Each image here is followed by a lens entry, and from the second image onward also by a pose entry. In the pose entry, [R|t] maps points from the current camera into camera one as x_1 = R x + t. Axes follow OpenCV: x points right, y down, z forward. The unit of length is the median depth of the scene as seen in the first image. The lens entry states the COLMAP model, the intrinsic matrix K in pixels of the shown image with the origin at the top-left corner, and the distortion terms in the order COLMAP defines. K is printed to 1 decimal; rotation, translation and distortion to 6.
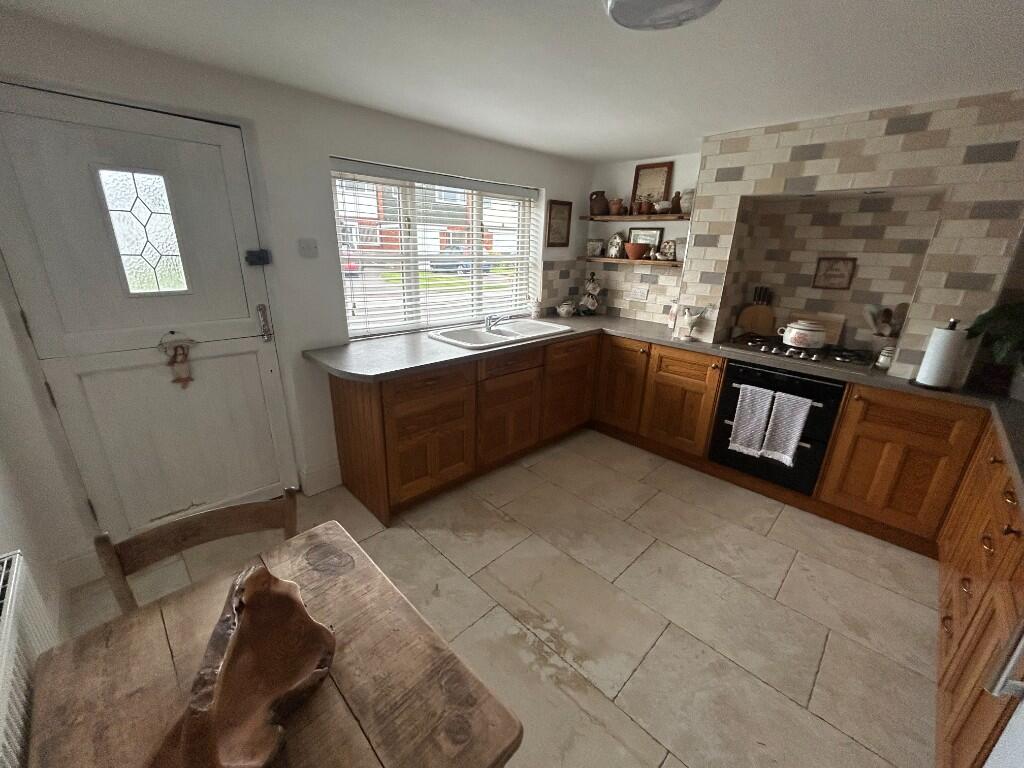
lens RADIAL K [[413.4, 0, 511.3], [0, 413.4, 382.4], [0, 0, 1]] dist [-0.000608, -0.000025]
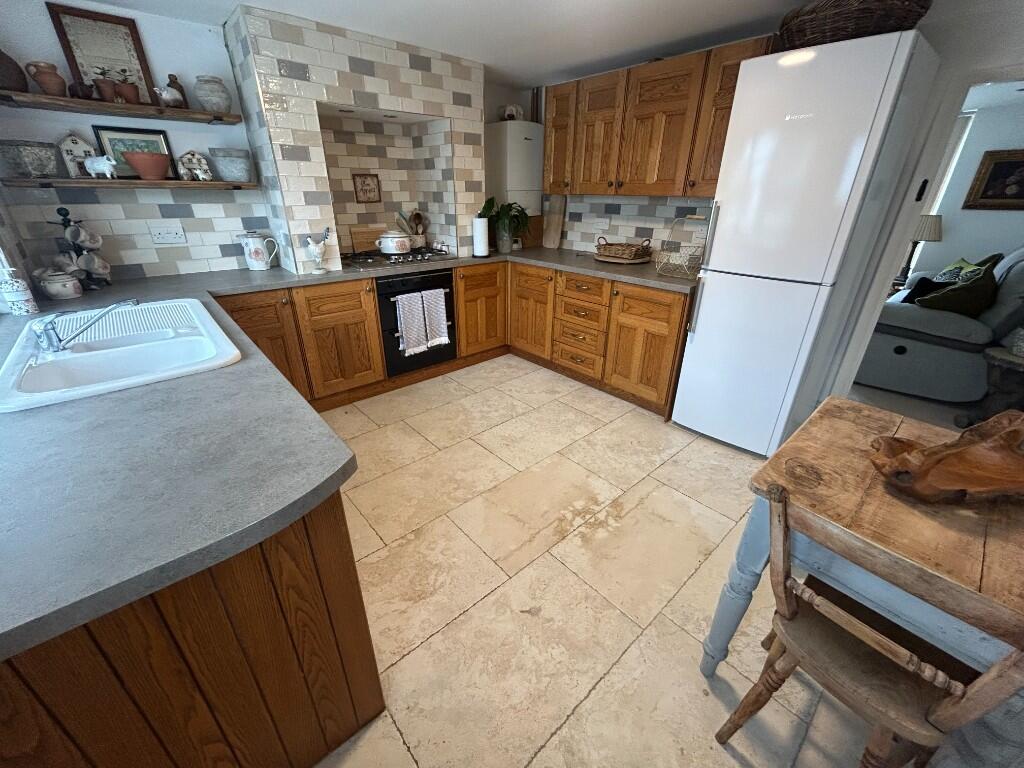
lens RADIAL K [[413.4, 0, 511.3], [0, 413.4, 382.4], [0, 0, 1]] dist [-0.000608, -0.000025]
pose [[0.063591, -0.449461, 0.891034, -0.532049], [0.311449, 0.857186, 0.410160, -0.163920], [-0.948133, 0.251429, 0.194493, 0.589133]]
